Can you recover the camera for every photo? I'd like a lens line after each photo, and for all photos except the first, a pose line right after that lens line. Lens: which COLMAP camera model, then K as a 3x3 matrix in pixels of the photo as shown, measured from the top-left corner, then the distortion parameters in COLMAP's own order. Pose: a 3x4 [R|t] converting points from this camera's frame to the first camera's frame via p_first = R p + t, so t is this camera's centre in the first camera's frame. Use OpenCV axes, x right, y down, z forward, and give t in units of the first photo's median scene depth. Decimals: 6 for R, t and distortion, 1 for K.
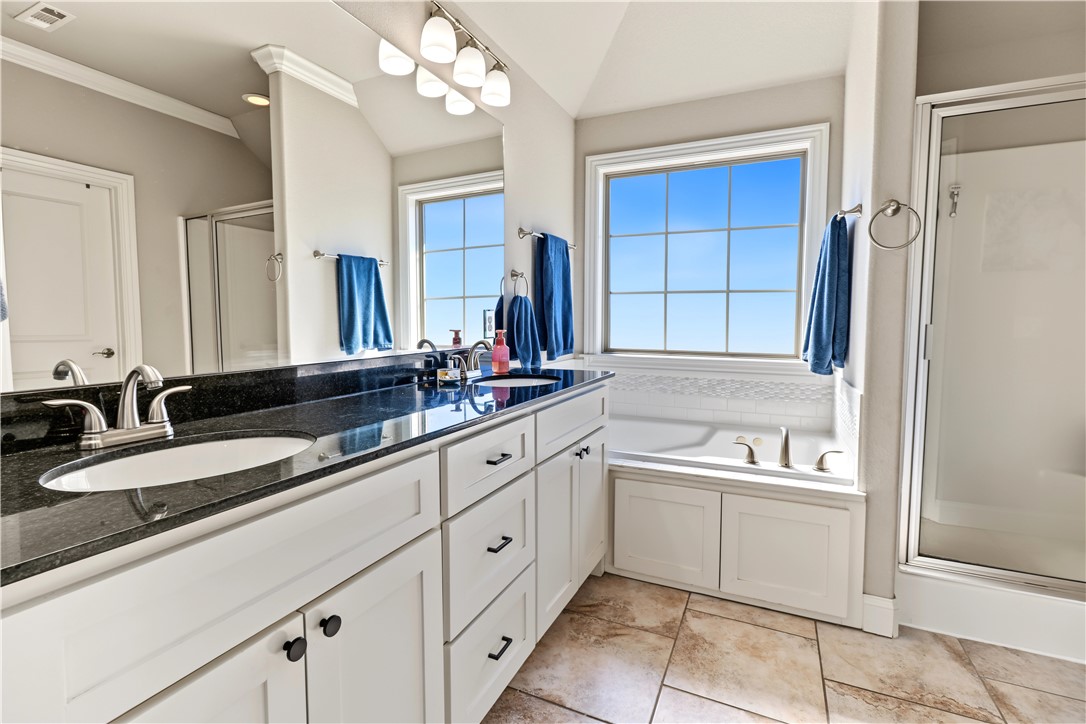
lens RADIAL K [[500.0, 0, 536.0], [0, 500.0, 348.5], [0, 0, 1]] dist [-0.000353, 0.000677]
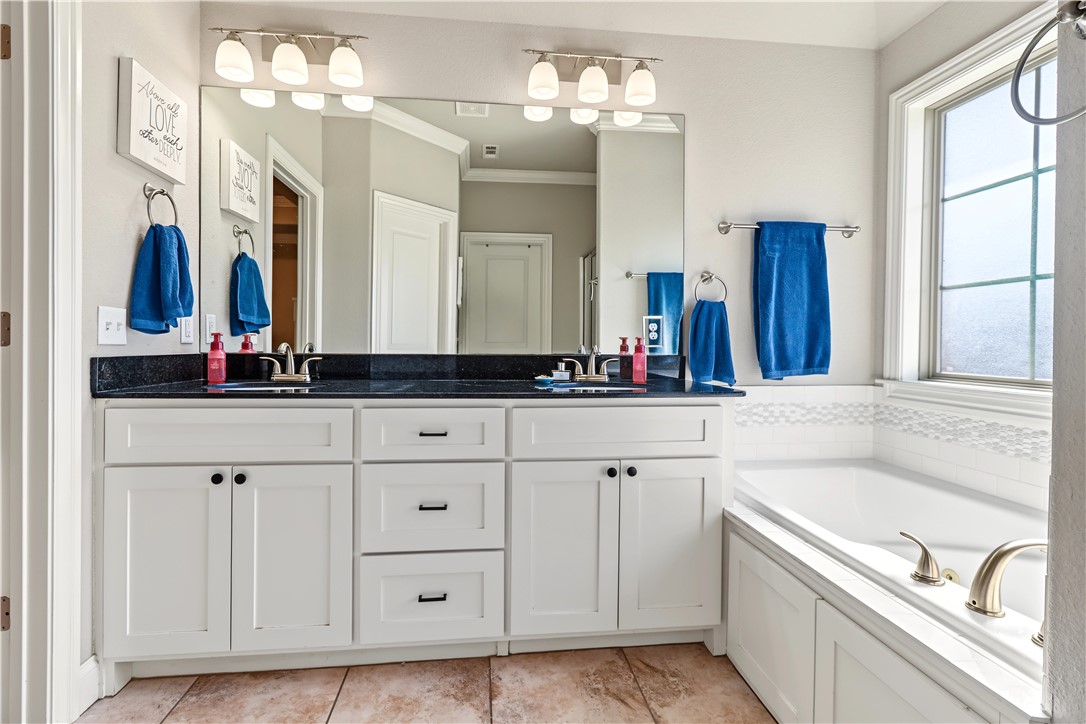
lens RADIAL K [[510.1, 0, 541.1], [0, 510.1, 347.2], [0, 0, 1]] dist [-0.003032, -0.000180]
pose [[0.527030, 0.014468, -0.849723, 0.650270], [-0.058078, 0.998131, -0.019028, 0.012506], [0.847860, 0.059379, 0.526885, 0.335510]]
